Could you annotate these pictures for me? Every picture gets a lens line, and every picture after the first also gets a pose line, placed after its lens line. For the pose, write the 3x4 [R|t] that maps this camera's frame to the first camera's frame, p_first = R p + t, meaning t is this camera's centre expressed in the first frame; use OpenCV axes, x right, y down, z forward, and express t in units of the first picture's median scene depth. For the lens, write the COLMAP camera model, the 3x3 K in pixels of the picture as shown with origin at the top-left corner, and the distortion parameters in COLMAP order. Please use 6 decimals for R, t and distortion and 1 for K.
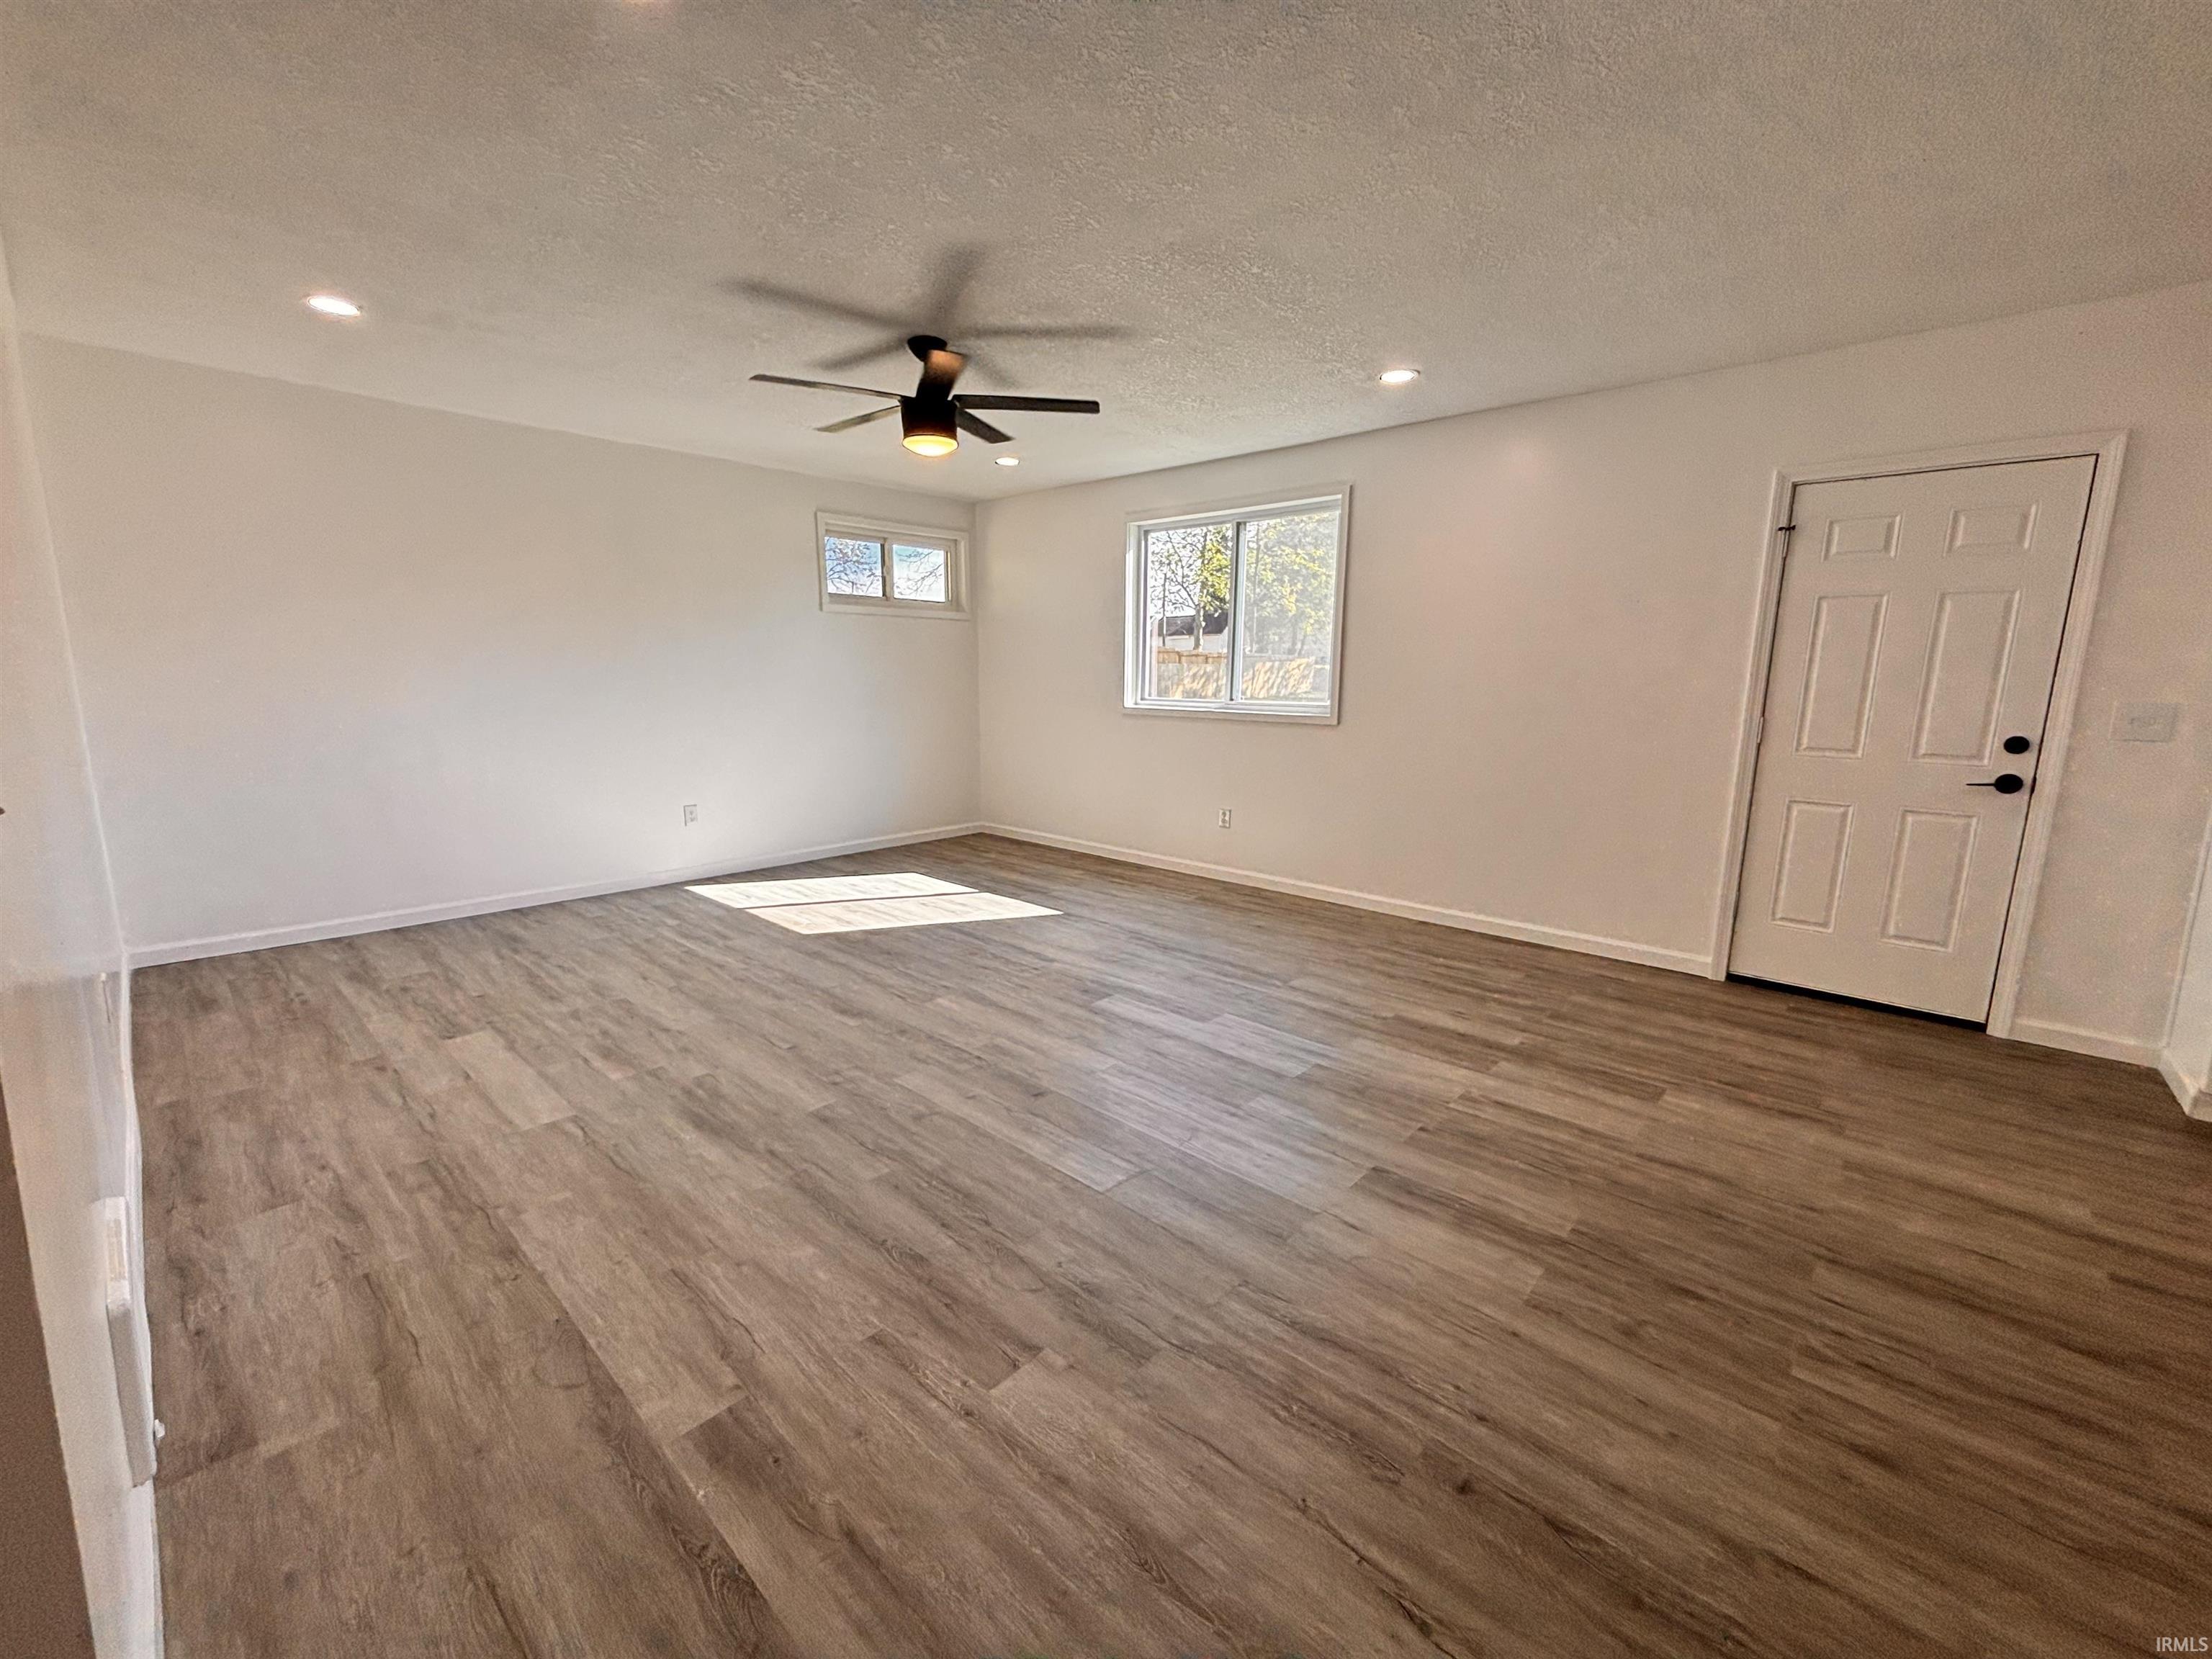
lens RADIAL K [[898.7, 0, 1106.0], [0, 898.7, 829.5], [0, 0, 1]] dist [-0.007681, 0.005711]
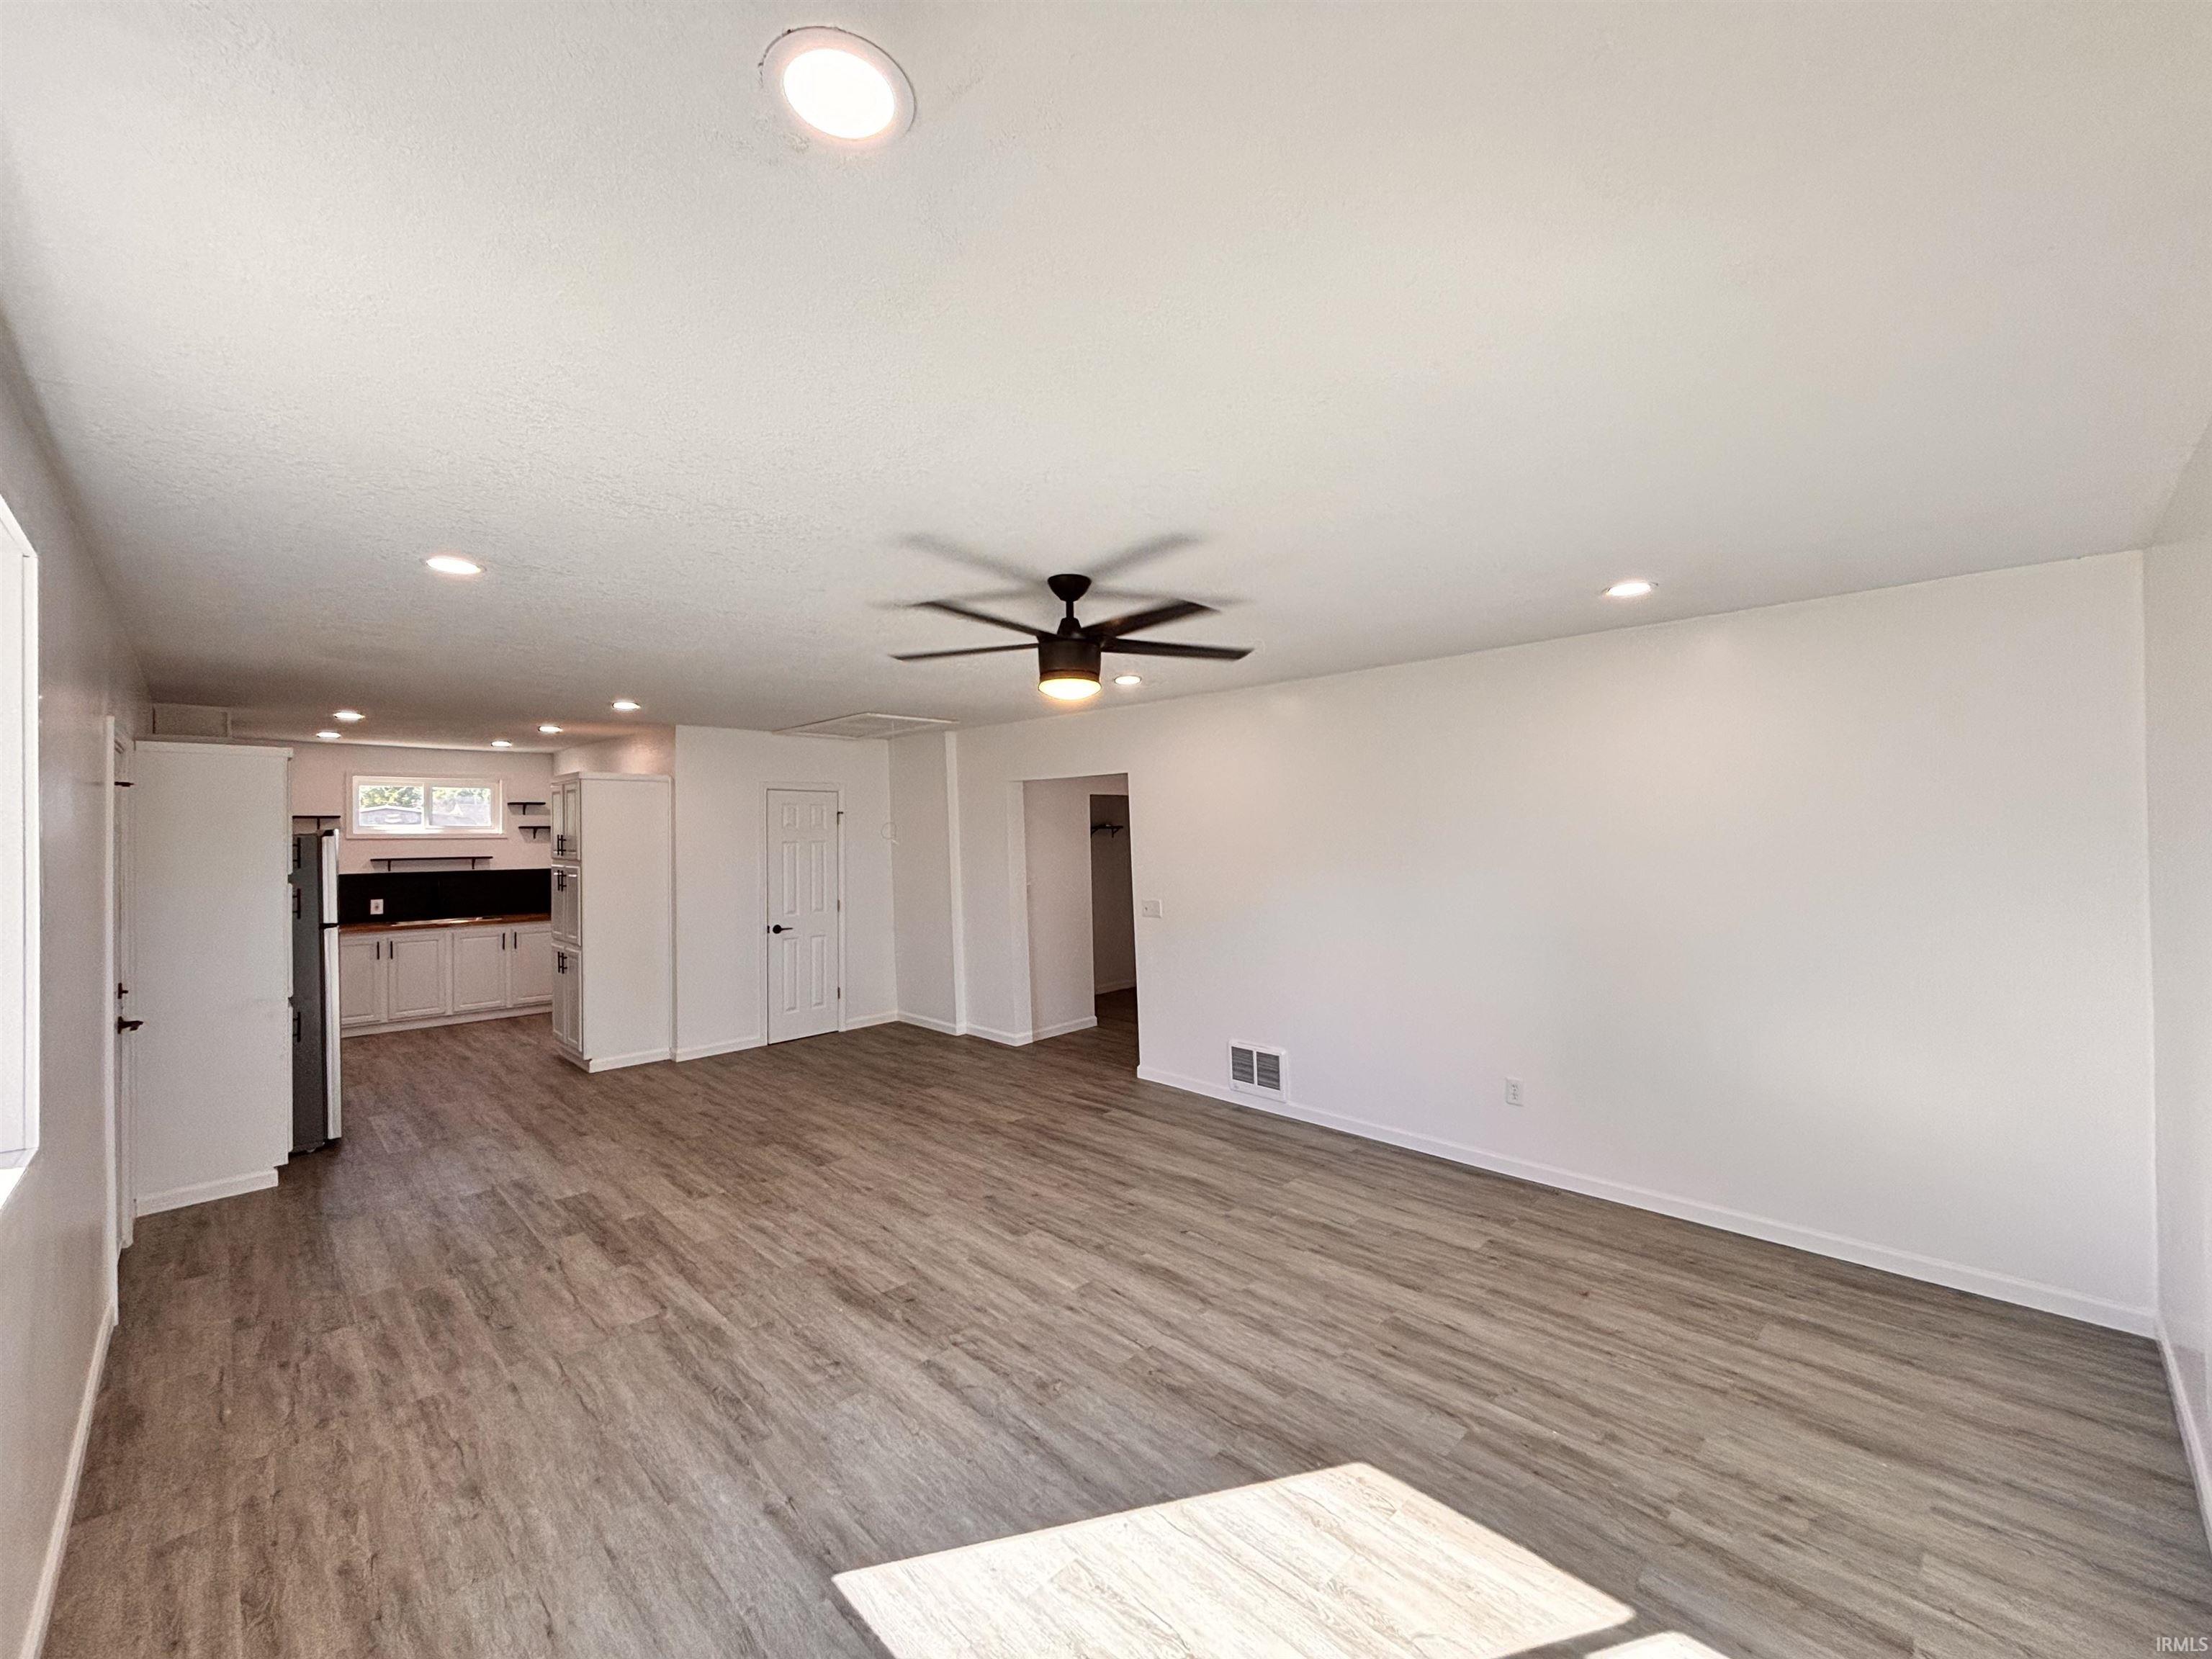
lens RADIAL K [[898.7, 0, 1106.0], [0, 898.7, 829.5], [0, 0, 1]] dist [-0.007681, 0.005711]
pose [[-0.998941, 0.001804, 0.045984, -0.294812], [0.009667, 0.985163, 0.171351, -0.483759], [-0.044992, 0.171614, -0.984136, 2.051112]]
